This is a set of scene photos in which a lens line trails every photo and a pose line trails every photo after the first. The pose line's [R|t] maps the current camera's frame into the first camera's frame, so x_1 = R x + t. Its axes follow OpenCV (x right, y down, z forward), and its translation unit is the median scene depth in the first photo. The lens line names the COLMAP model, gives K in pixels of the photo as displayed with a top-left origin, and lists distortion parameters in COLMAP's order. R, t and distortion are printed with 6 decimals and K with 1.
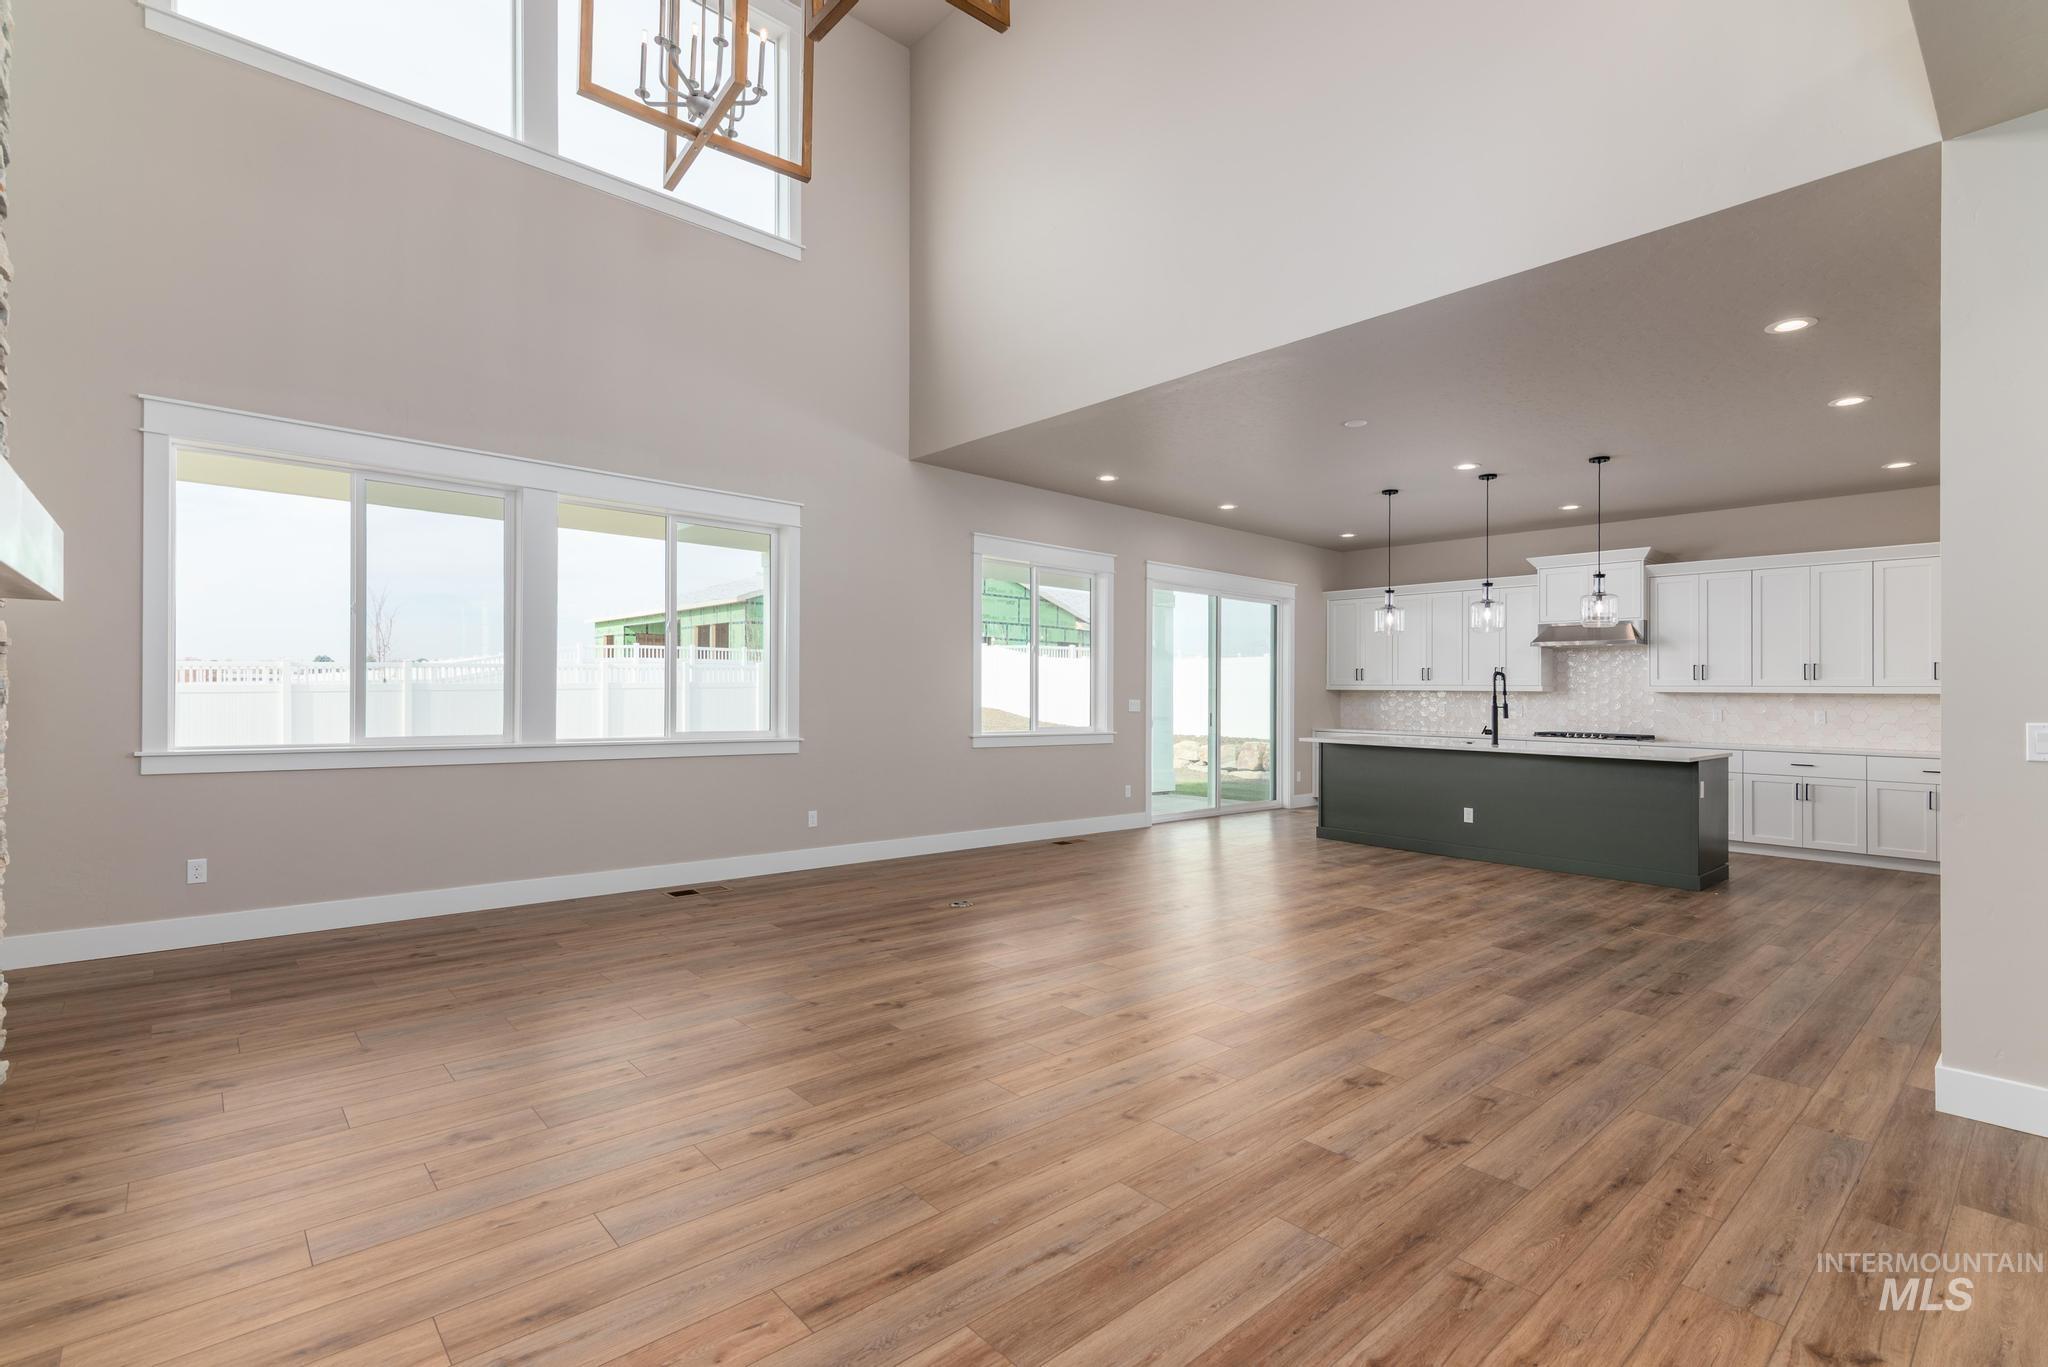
lens RADIAL K [[935.1, 0, 1031.7], [0, 935.1, 674.3], [0, 0, 1]] dist [0.012551, -0.000471]
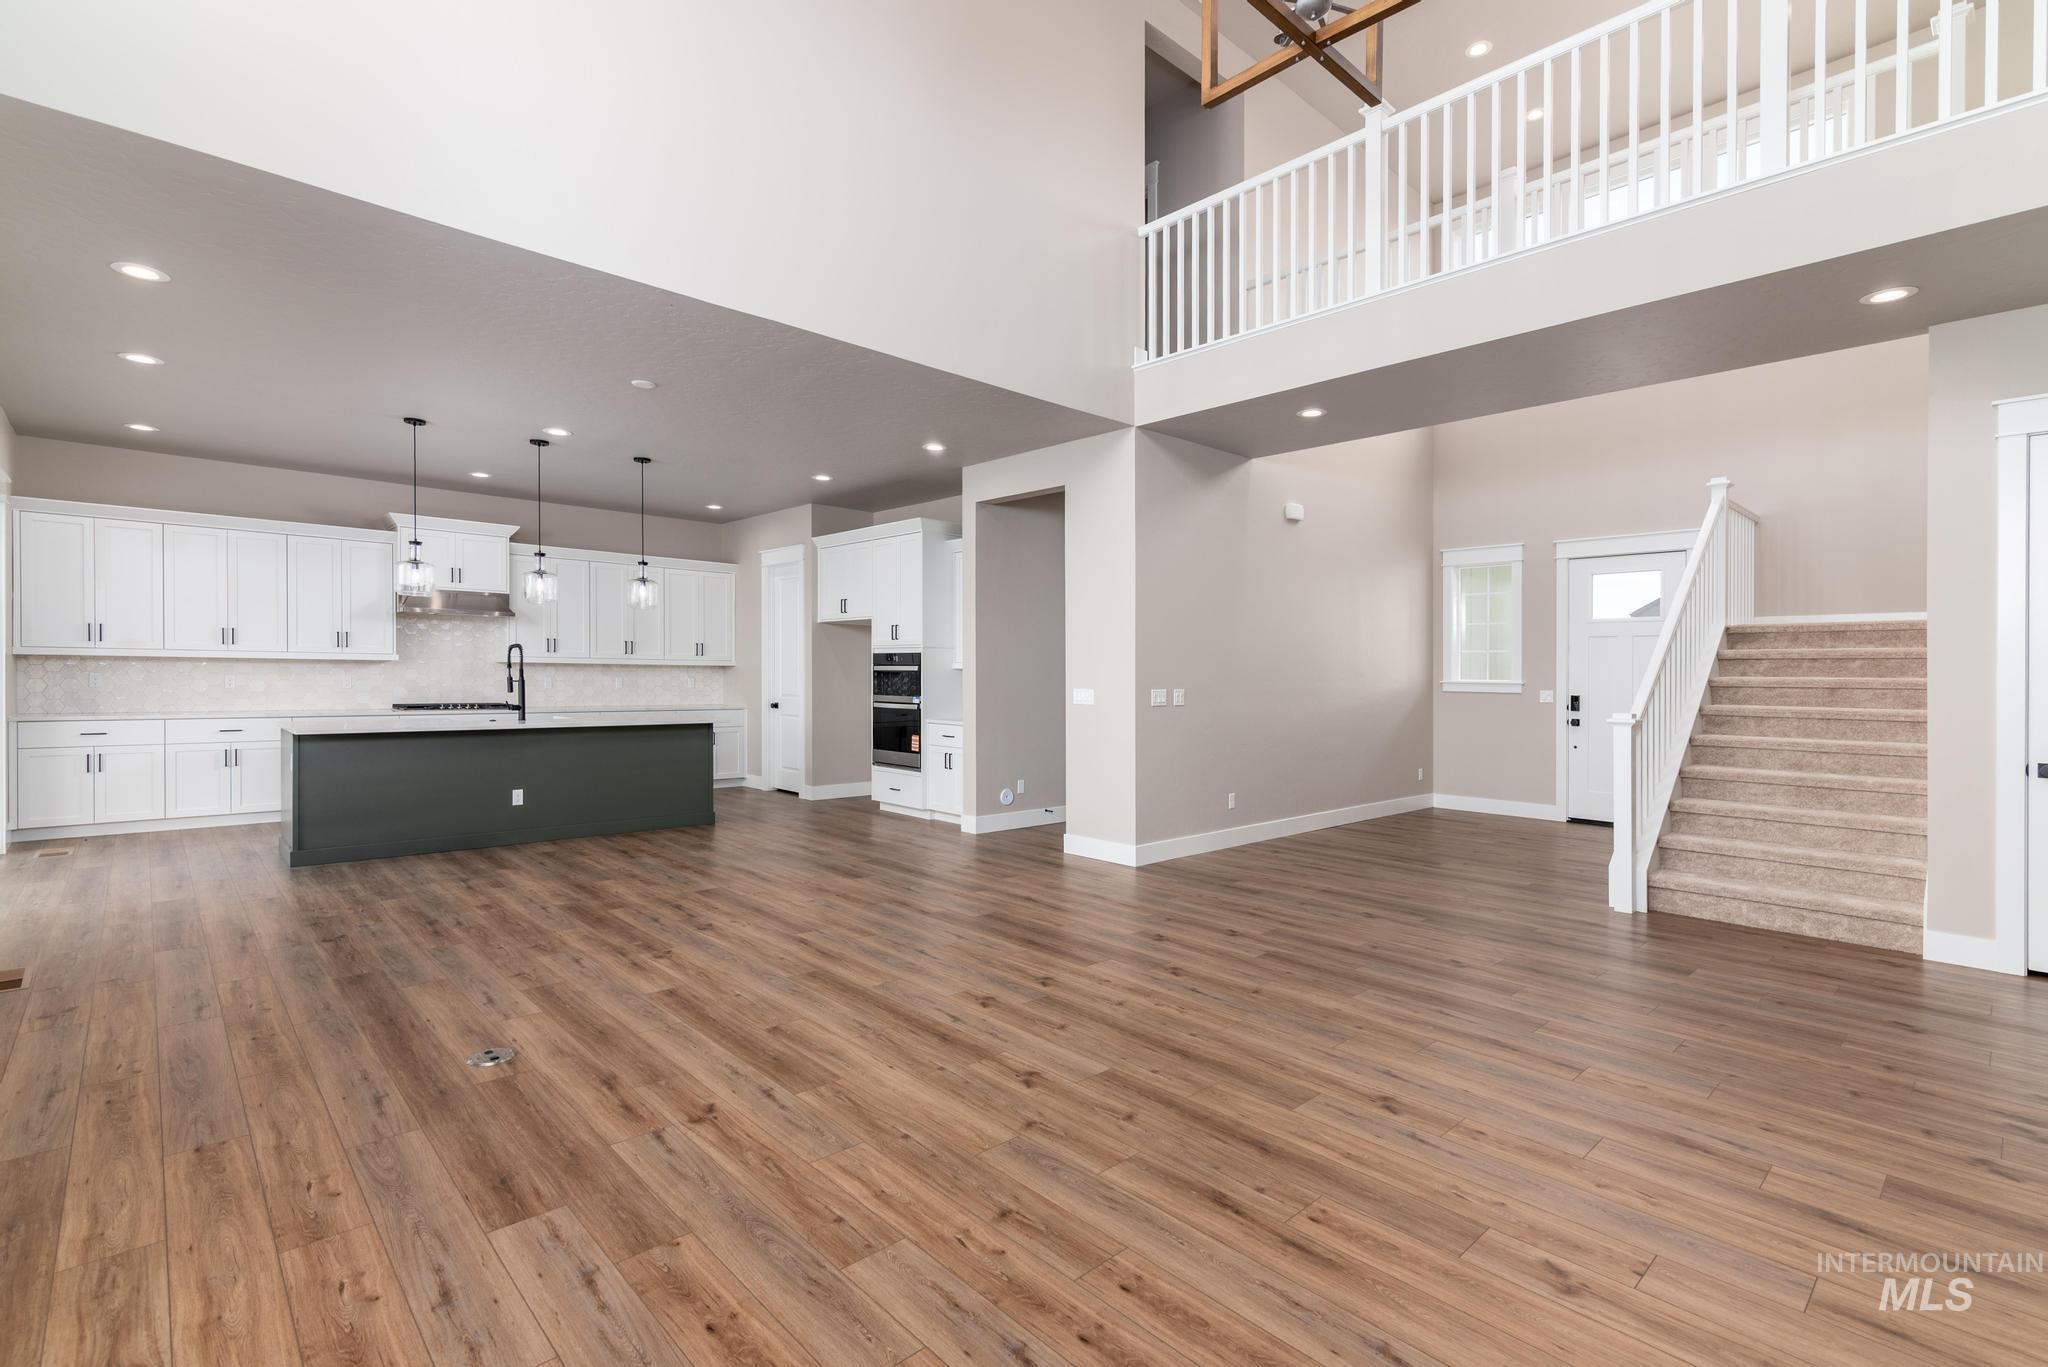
lens RADIAL K [[935.1, 0, 1015.8], [0, 935.1, 703.2], [0, 0, 1]] dist [0.012551, -0.000471]
pose [[-0.010793, -0.047321, 0.998821, -0.465918], [-0.034691, 0.998296, 0.046921, -0.005180], [-0.999340, -0.034144, -0.012417, 0.507496]]
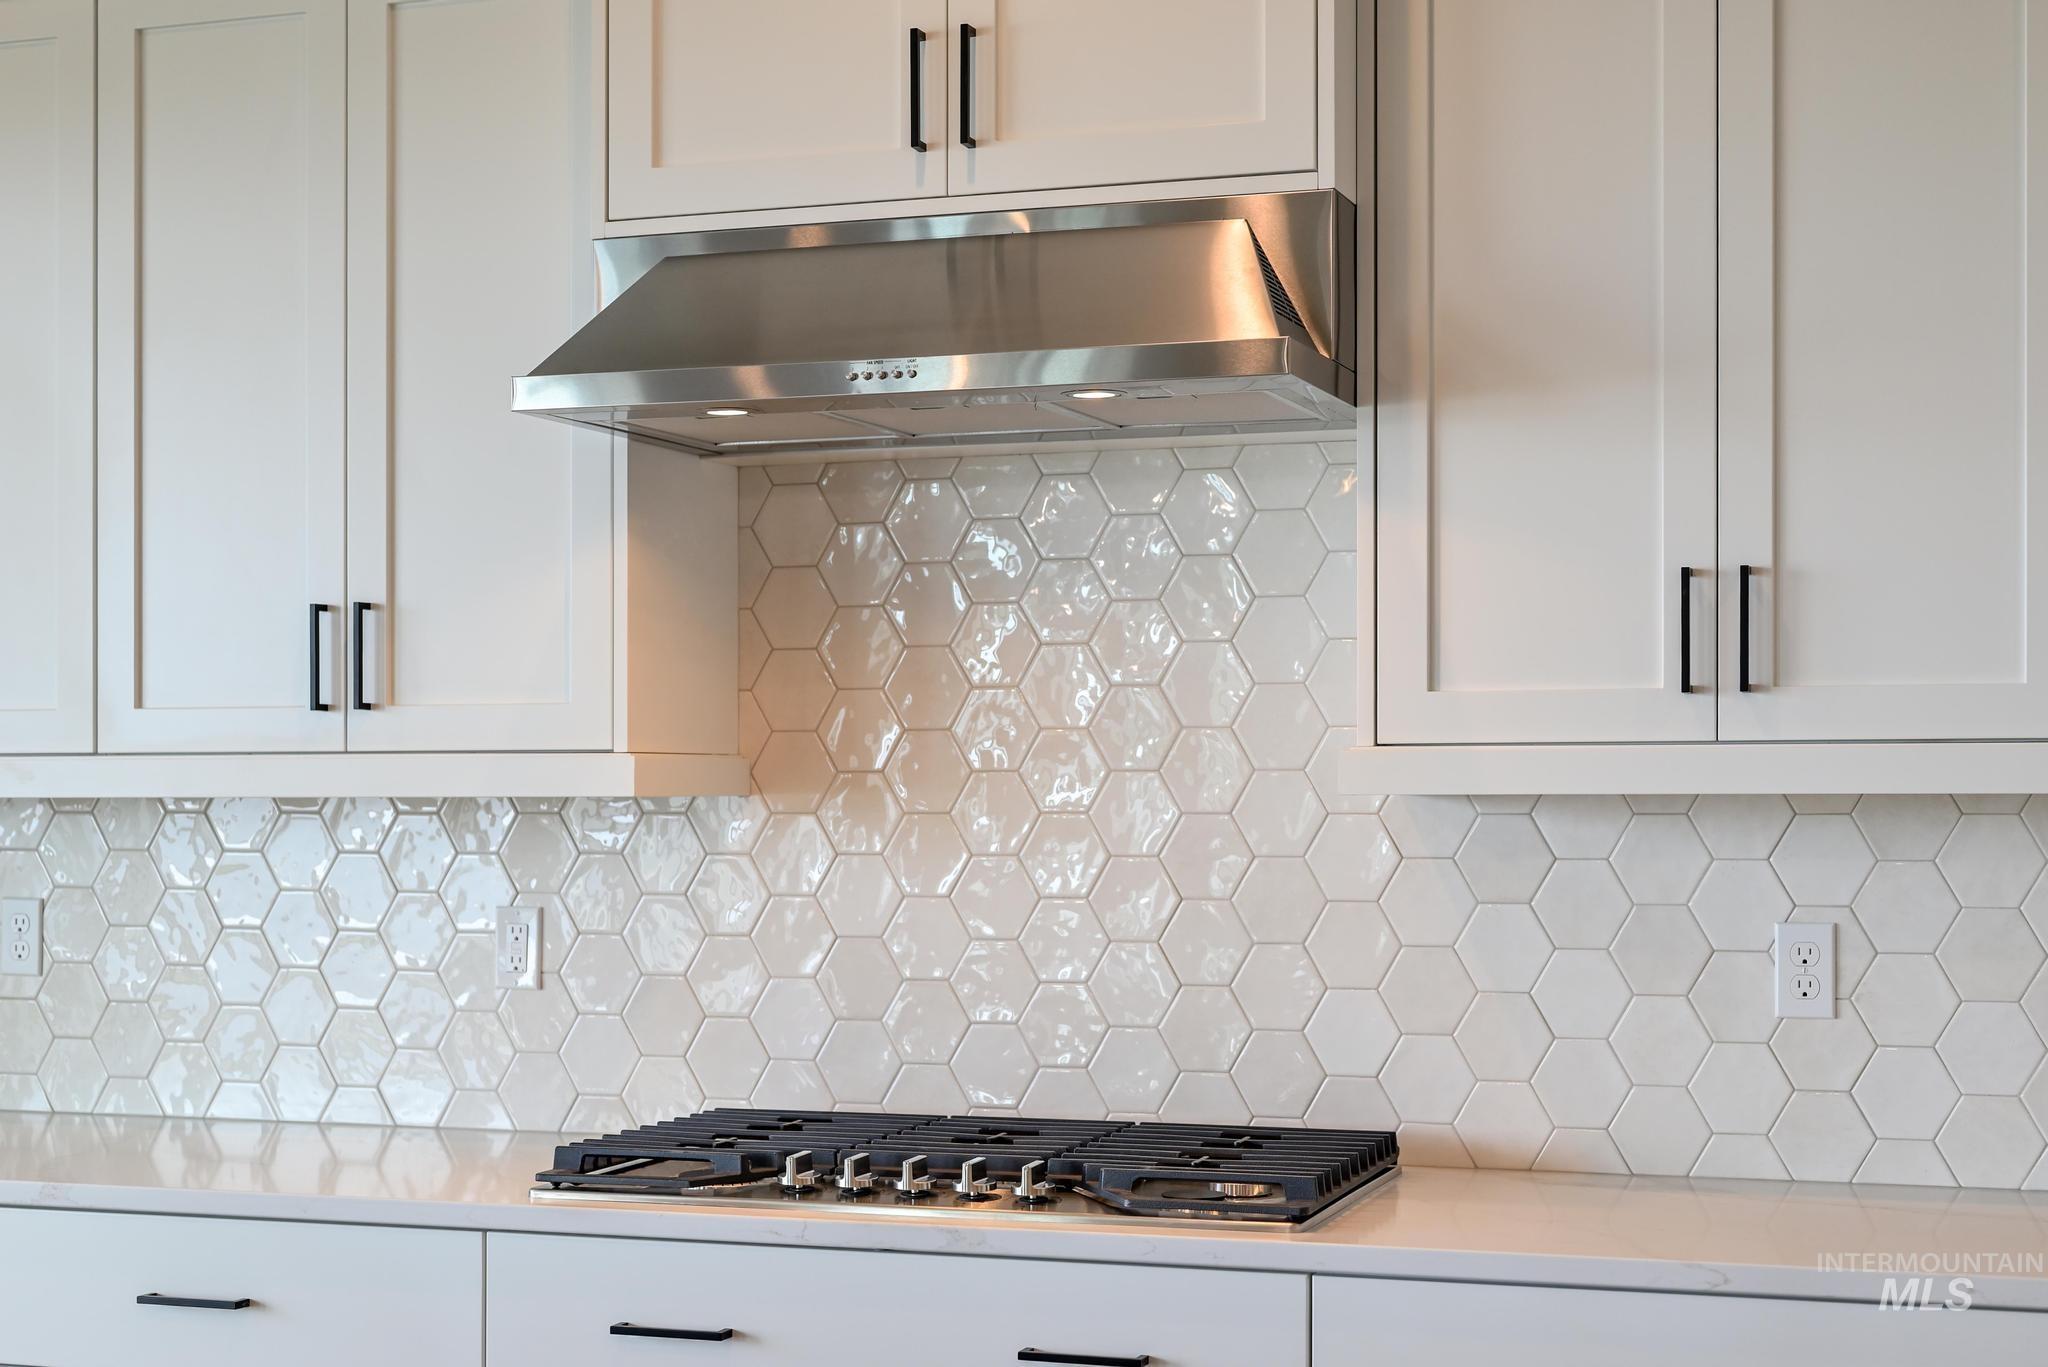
lens RADIAL K [[3029.6, 0, 1017.1], [0, 3029.6, 698.6], [0, 0, 1]] dist [0.001847, 0.000000]
pose [[0.873219, 0.003047, 0.487319, 0.490583], [0.002522, 0.999939, -0.010770, 0.012779], [-0.487322, 0.010633, 0.873158, 0.782755]]
